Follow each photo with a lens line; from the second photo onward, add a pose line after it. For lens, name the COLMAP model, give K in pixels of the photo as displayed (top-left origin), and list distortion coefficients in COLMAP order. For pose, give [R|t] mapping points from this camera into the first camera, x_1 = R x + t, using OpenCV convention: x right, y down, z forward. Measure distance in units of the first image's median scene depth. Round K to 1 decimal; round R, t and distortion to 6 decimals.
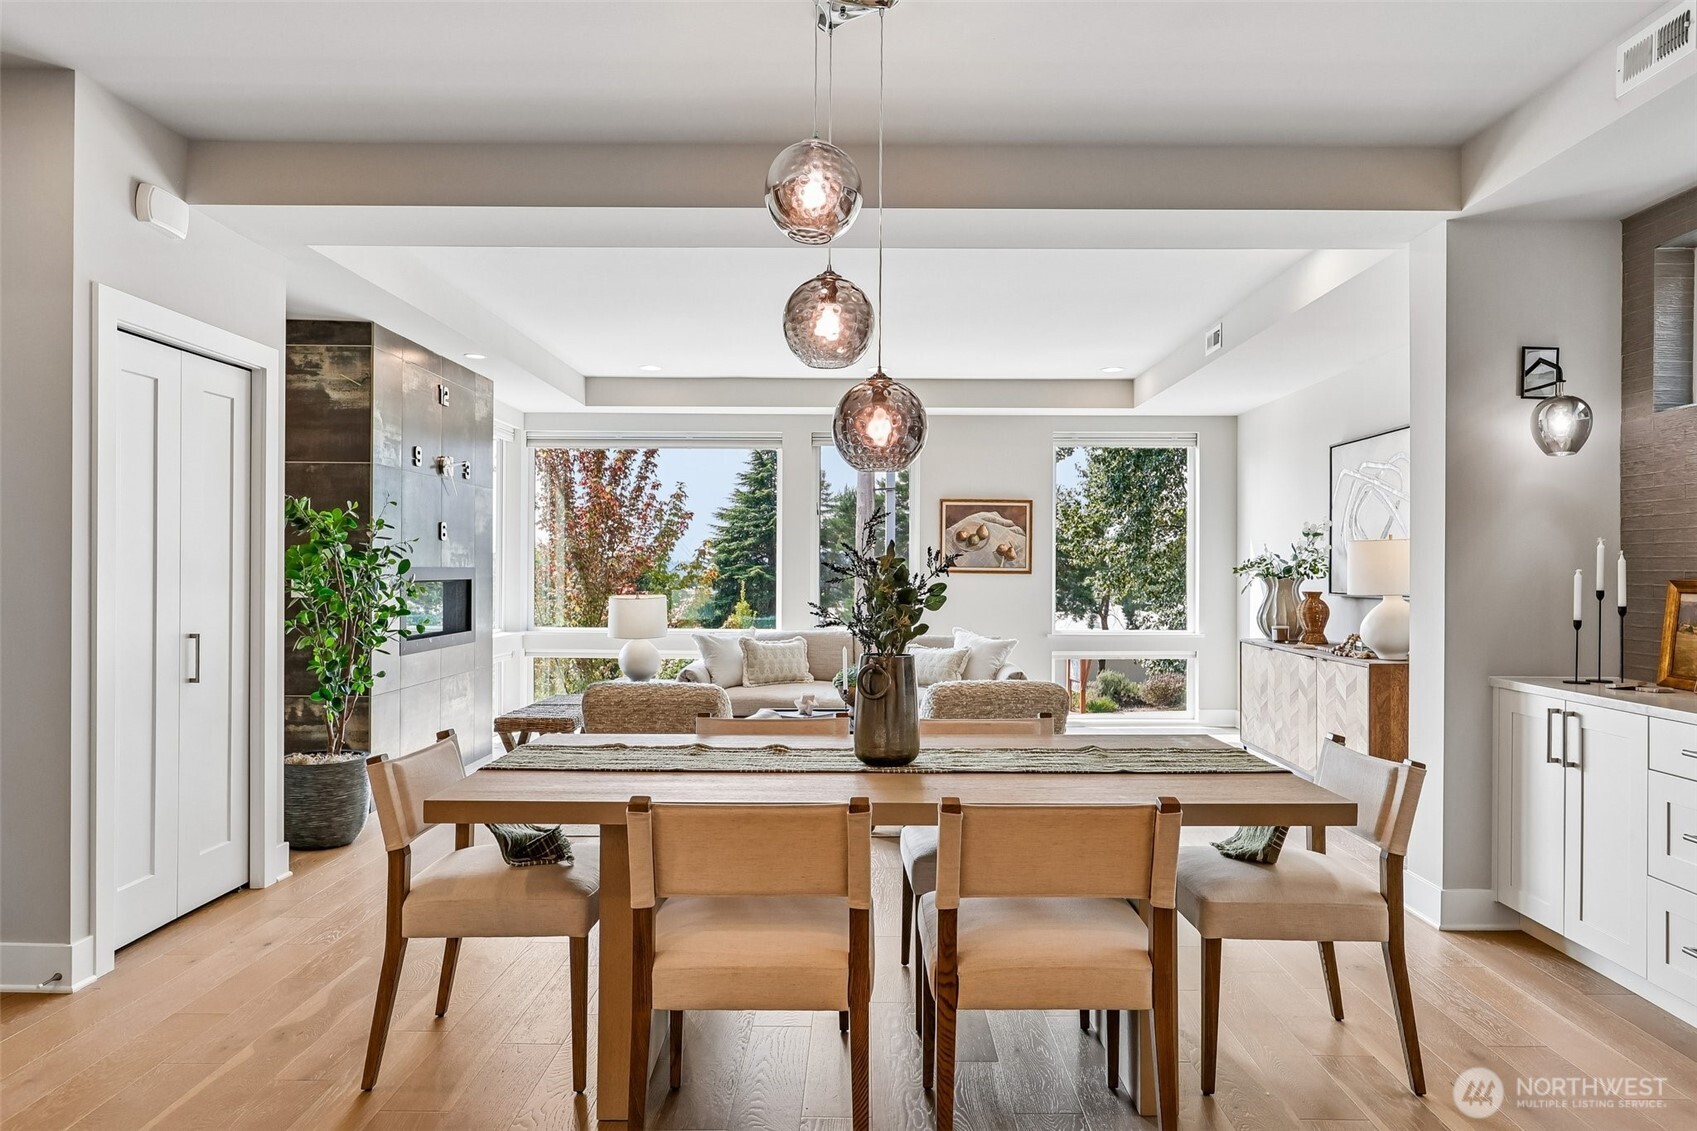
lens RADIAL K [[1191.5, 0, 862.5], [0, 1191.5, 565.8], [0, 0, 1]] dist [0.002014, 0.001703]
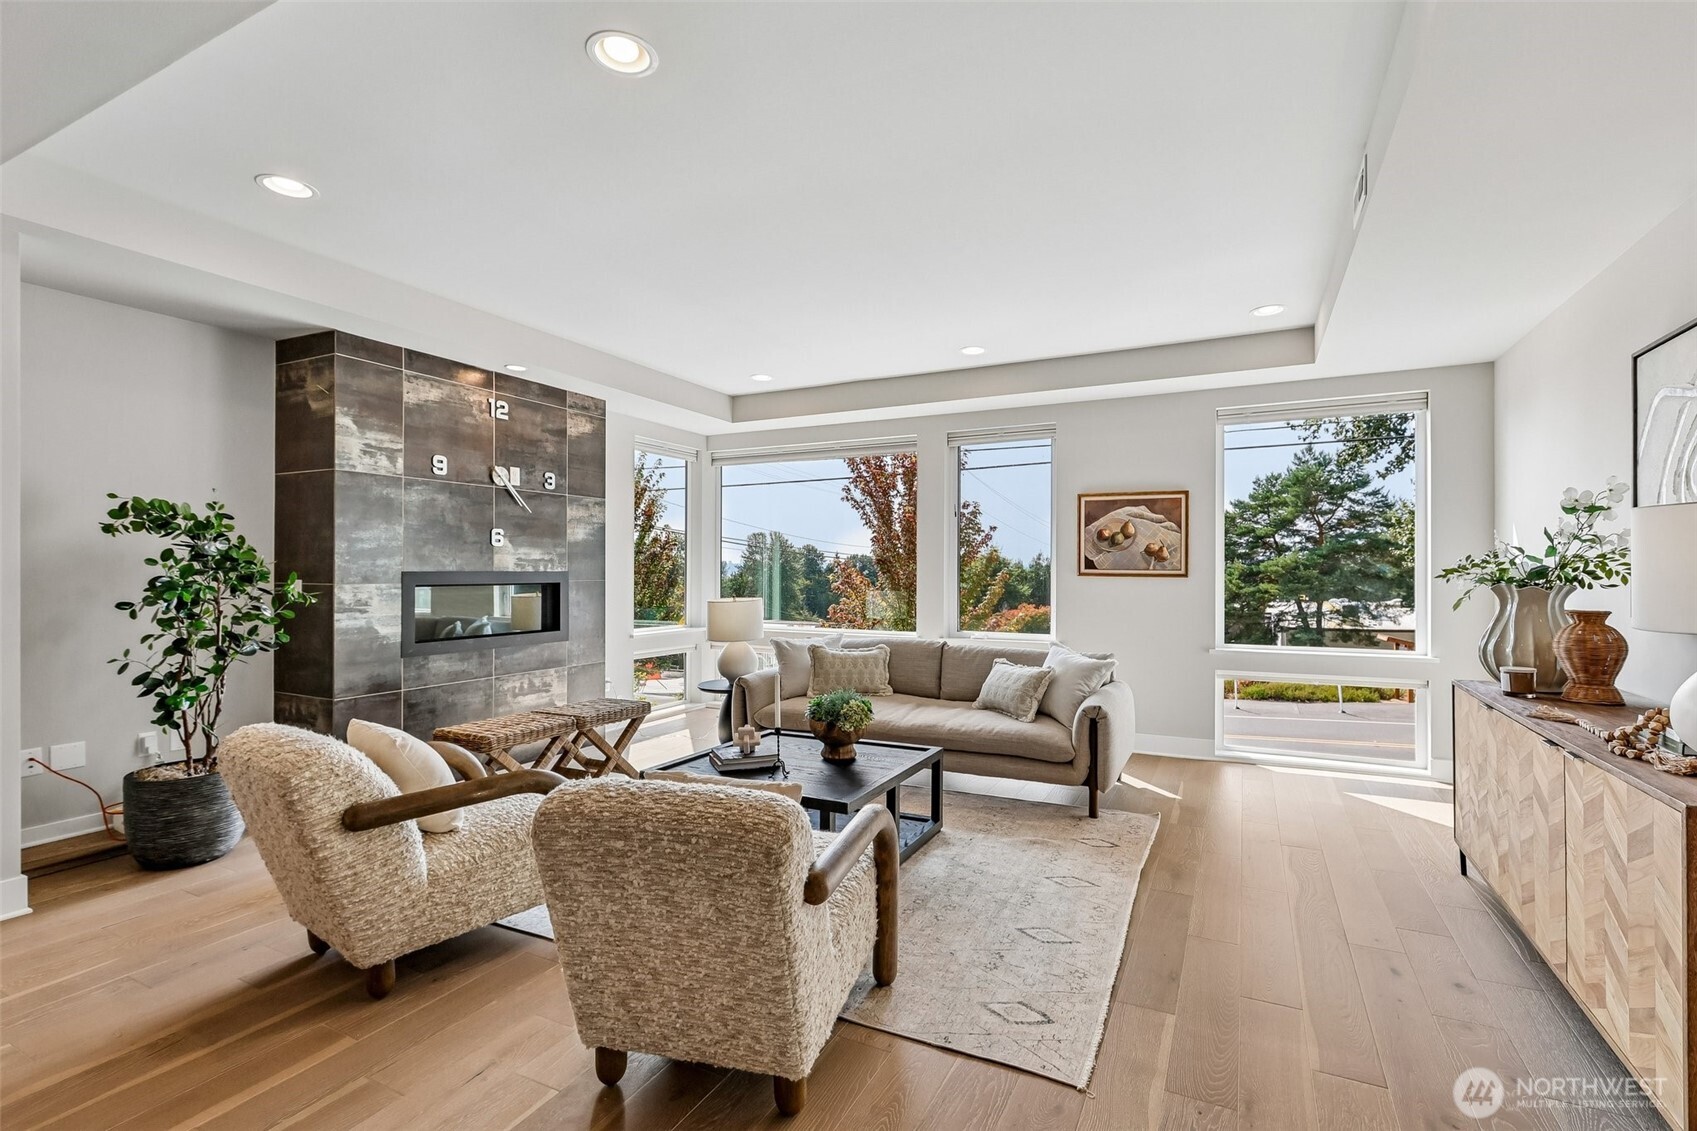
lens RADIAL K [[789.0, 0, 845.1], [0, 789.0, 568.9], [0, 0, 1]] dist [0.001791, 0.002006]
pose [[0.890083, -0.003771, -0.455782, 0.211665], [0.003380, 0.999993, -0.001674, 0.001053], [0.455785, -0.000051, 0.890090, 0.454252]]
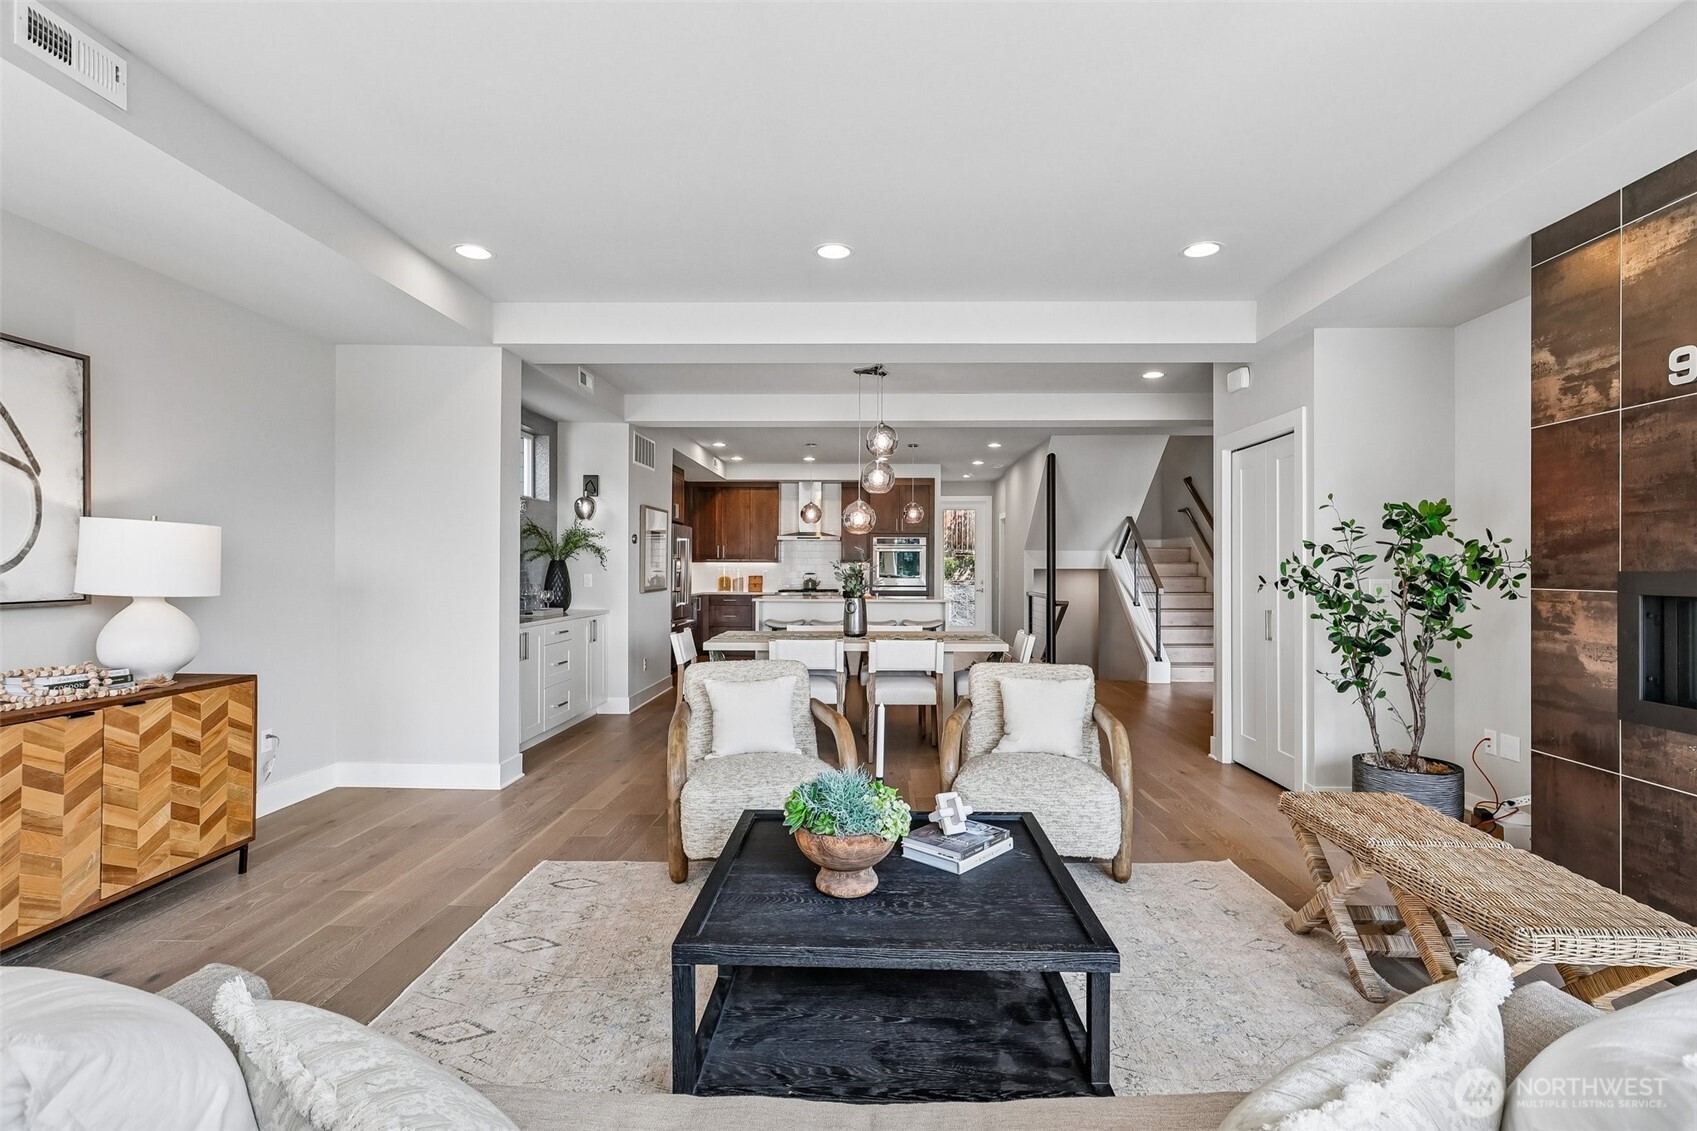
lens RADIAL K [[779.5, 0, 850.8], [0, 779.5, 567.3], [0, 0, 1]] dist [0.001272, 0.001321]
pose [[-0.999589, -0.008532, 0.027351, -0.006419], [-0.008540, 0.999964, -0.000194, 0.001921], [-0.027348, -0.000428, -0.999626, 1.124114]]
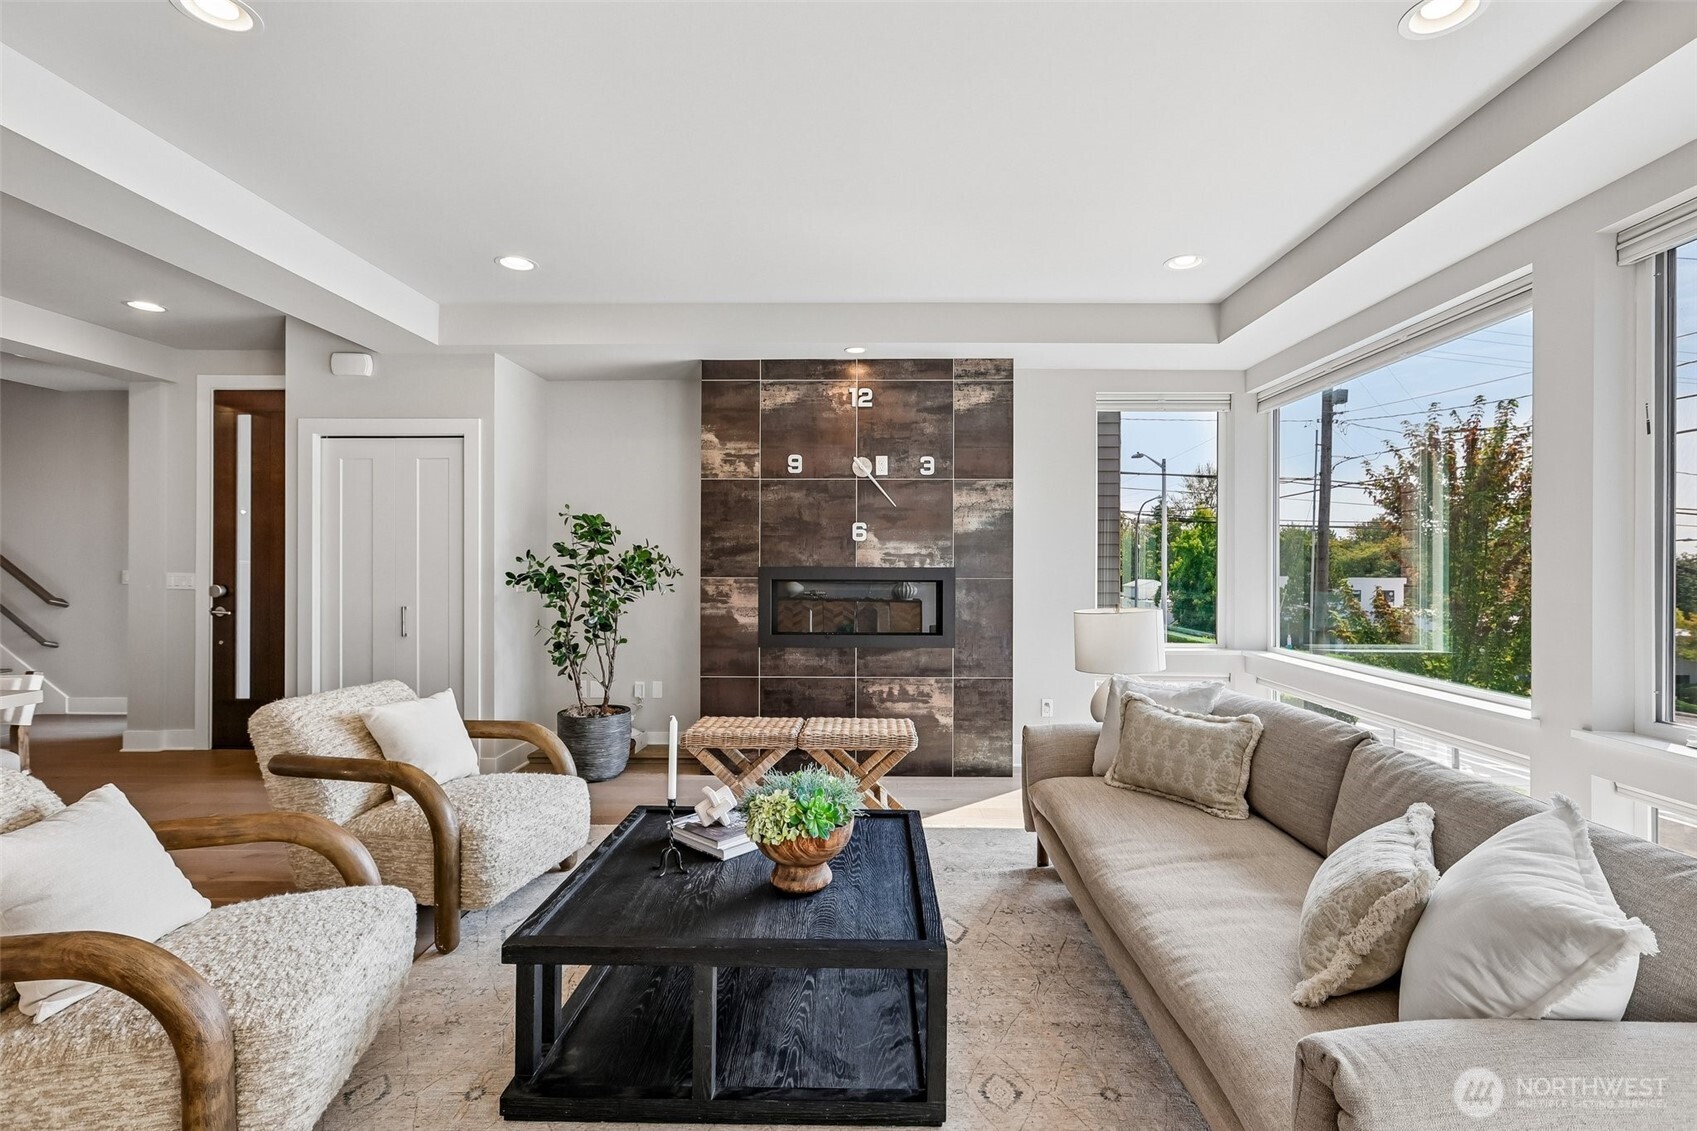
lens RADIAL K [[789.0, 0, 851.8], [0, 789.0, 556.3], [0, 0, 1]] dist [0.001791, 0.002006]
pose [[-0.028648, -0.007563, -0.999561, 0.277643], [-0.001035, 0.999971, -0.007536, -0.002675], [0.999589, 0.000819, -0.028655, 0.885559]]
